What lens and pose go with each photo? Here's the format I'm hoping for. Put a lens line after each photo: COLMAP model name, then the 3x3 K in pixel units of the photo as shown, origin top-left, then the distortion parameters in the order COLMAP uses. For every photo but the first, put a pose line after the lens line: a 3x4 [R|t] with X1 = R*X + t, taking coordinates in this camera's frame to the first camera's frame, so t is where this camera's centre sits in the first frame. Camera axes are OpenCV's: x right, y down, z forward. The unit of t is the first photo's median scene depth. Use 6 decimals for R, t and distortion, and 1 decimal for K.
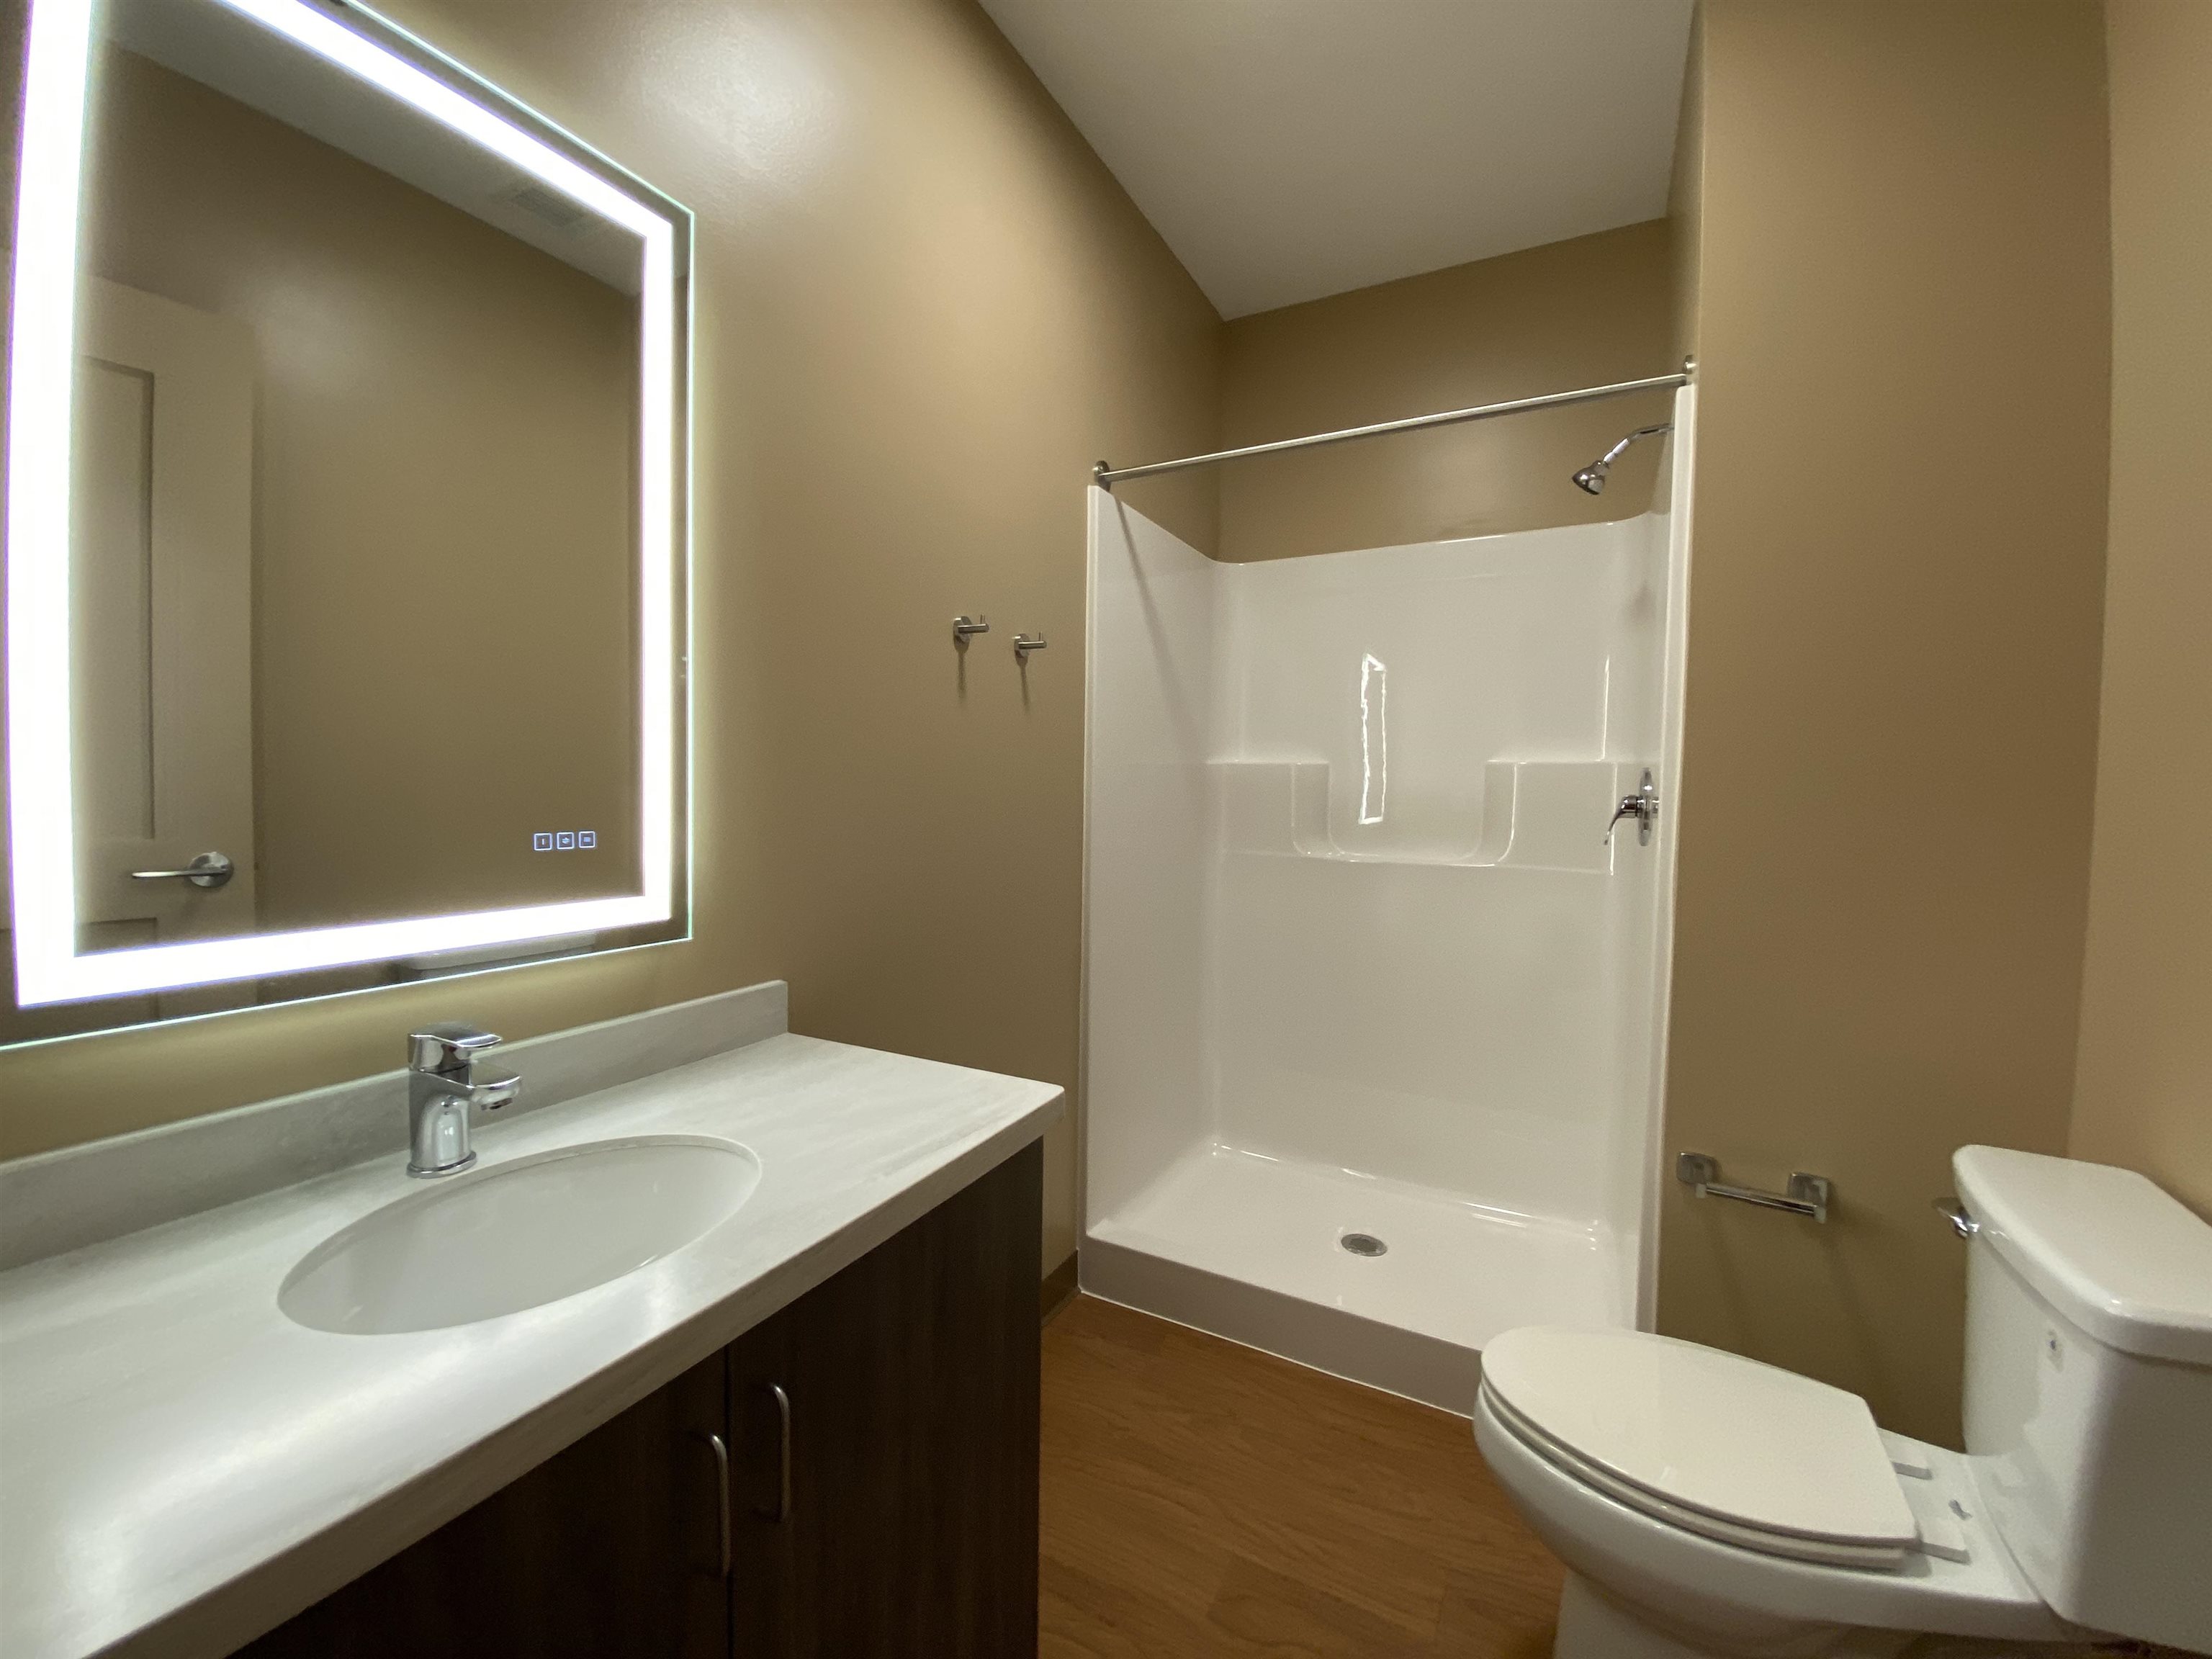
lens RADIAL K [[880.1, 0, 1103.7], [0, 880.1, 822.2], [0, 0, 1]] dist [-0.000025, -0.000153]
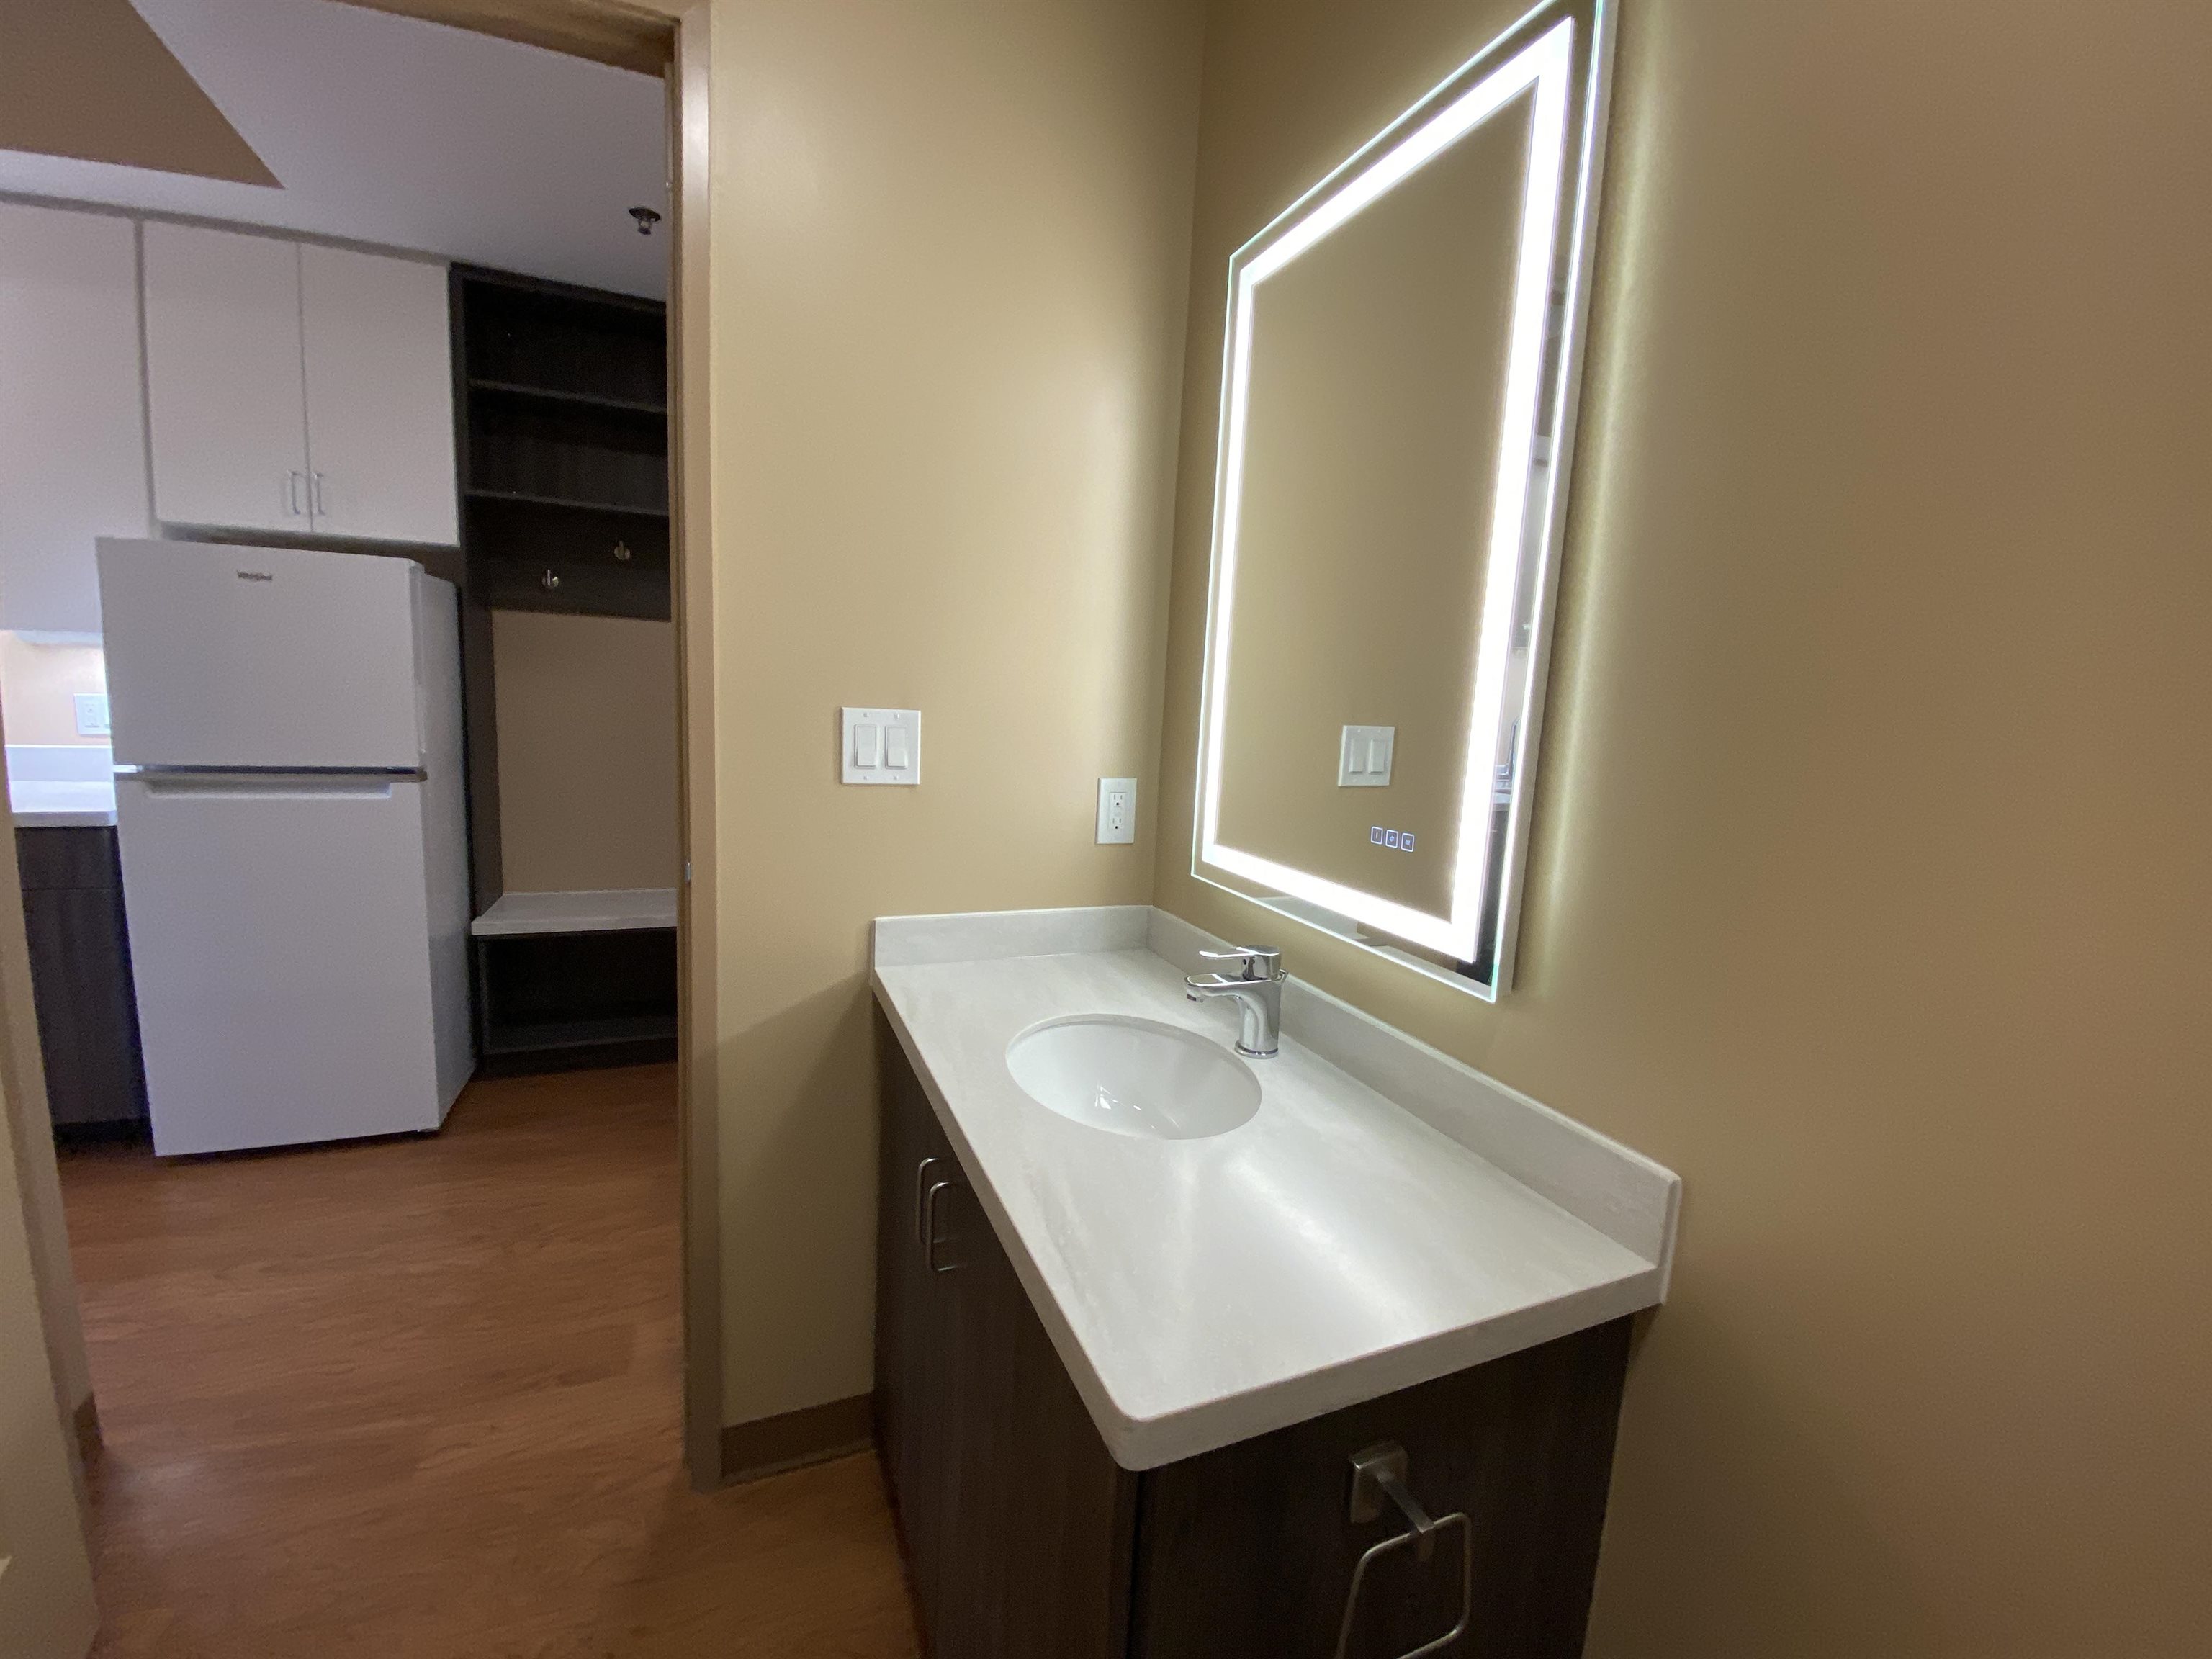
lens RADIAL K [[880.1, 0, 1103.7], [0, 880.1, 822.2], [0, 0, 1]] dist [-0.000025, -0.000153]
pose [[-0.644622, 0.052592, -0.762690, 0.362618], [-0.092270, 0.984986, 0.145906, -0.114032], [0.758913, 0.164428, -0.630091, 1.399386]]
